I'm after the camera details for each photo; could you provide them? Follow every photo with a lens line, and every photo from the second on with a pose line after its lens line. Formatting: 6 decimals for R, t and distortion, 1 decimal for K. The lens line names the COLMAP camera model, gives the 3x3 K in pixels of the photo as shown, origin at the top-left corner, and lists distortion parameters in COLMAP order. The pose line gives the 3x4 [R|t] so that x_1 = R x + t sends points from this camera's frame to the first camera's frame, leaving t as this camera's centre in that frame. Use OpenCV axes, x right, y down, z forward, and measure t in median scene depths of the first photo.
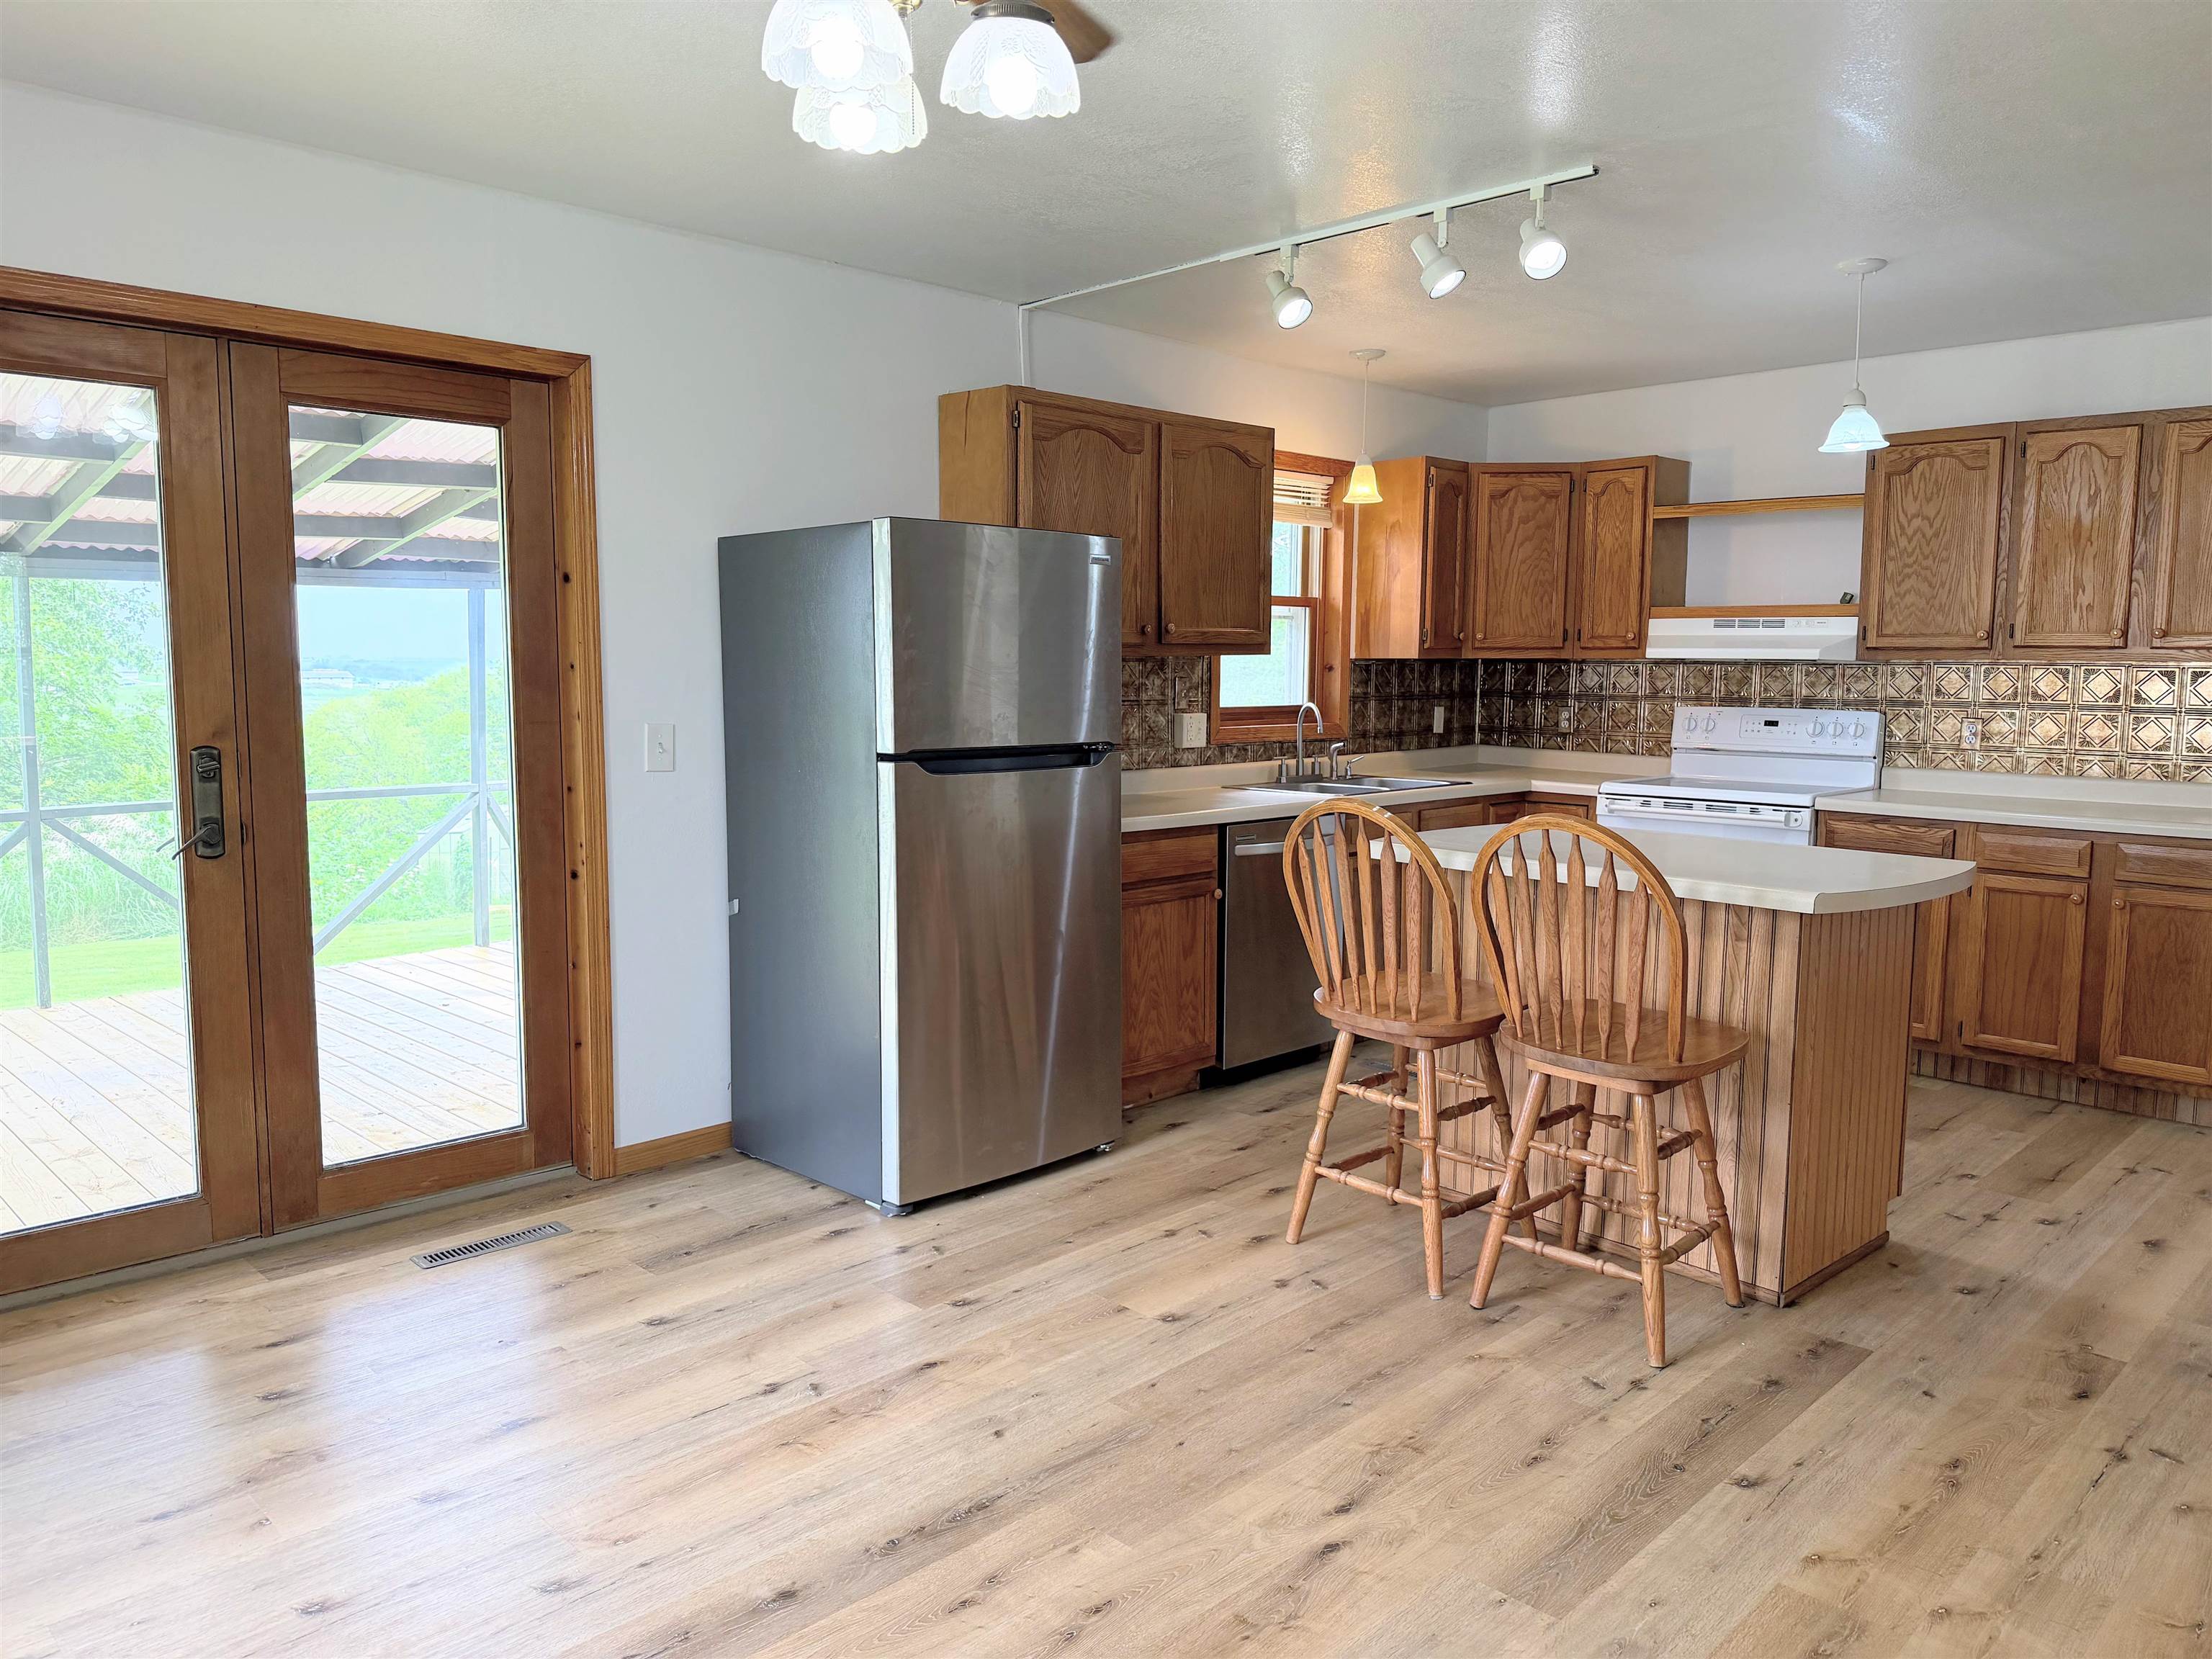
lens RADIAL K [[1566.8, 0, 1106.0], [0, 1566.8, 829.5], [0, 0, 1]] dist [0.046819, -0.000164]
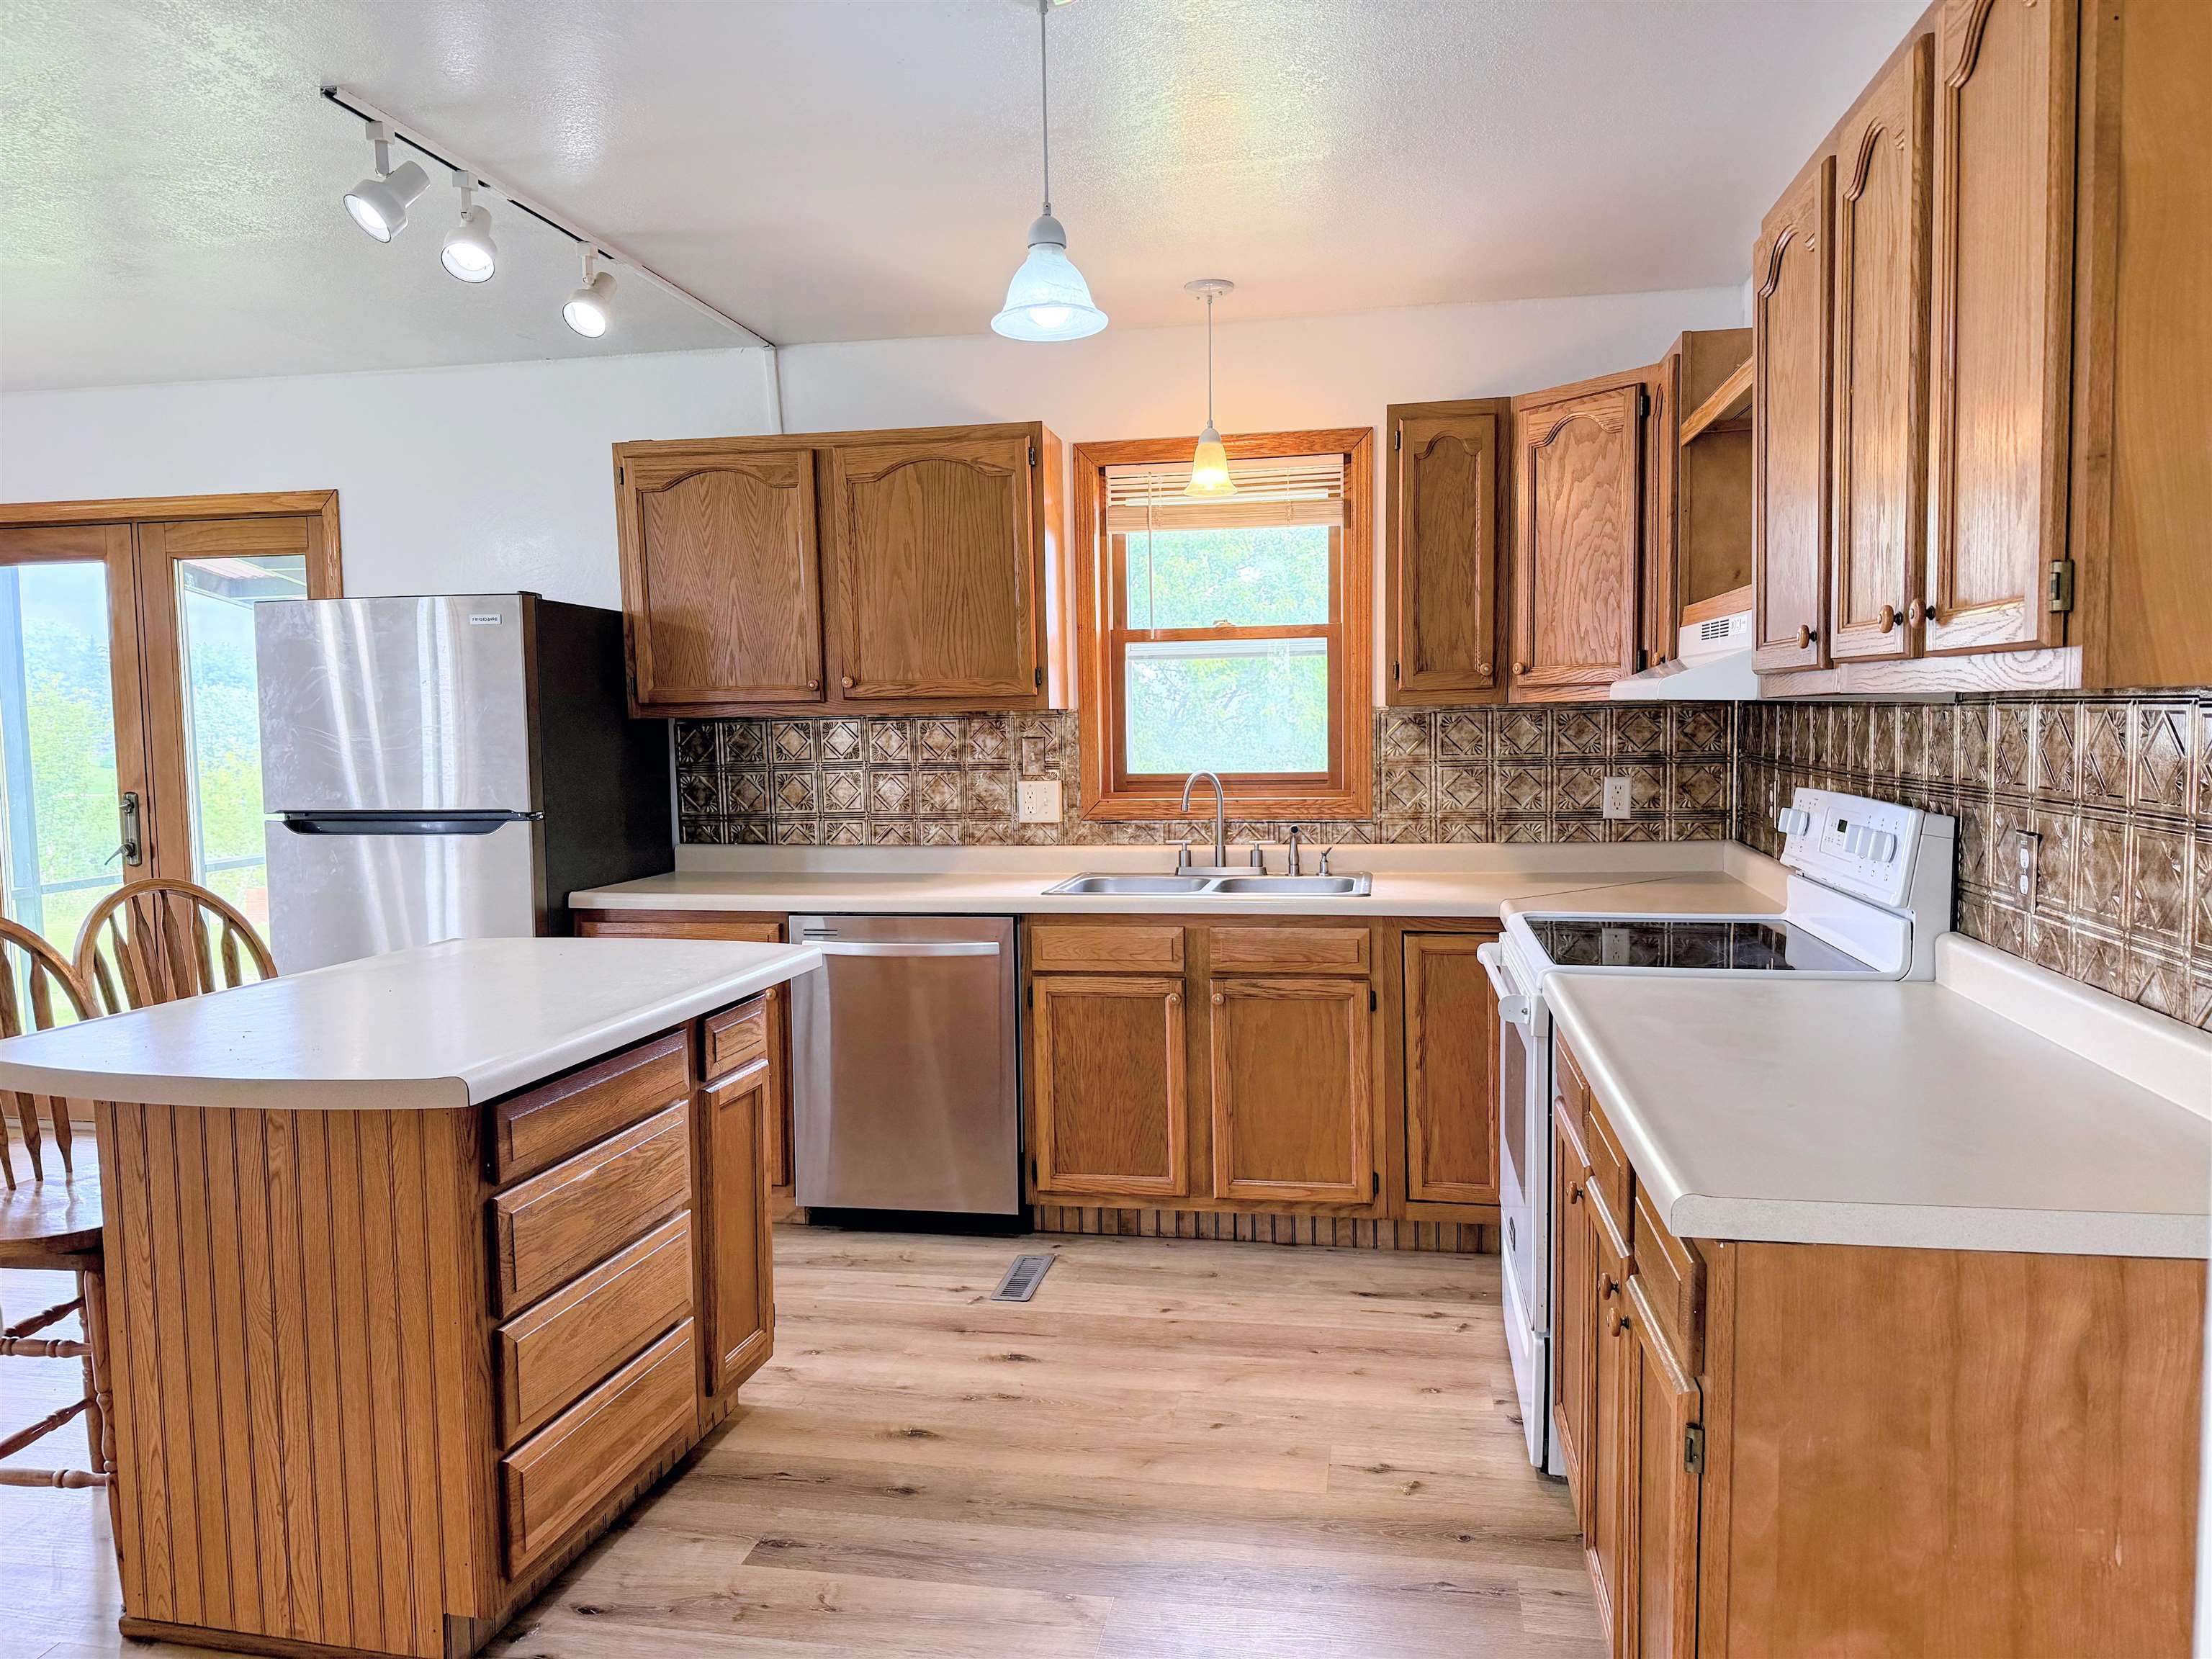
lens RADIAL K [[1566.8, 0, 1106.0], [0, 1566.8, 829.5], [0, 0, 1]] dist [0.046819, -0.000164]
pose [[0.555130, 0.043626, -0.830619, 0.756308], [-0.070283, 0.997512, 0.005419, -0.055754], [0.828789, 0.055370, 0.556815, 0.575176]]
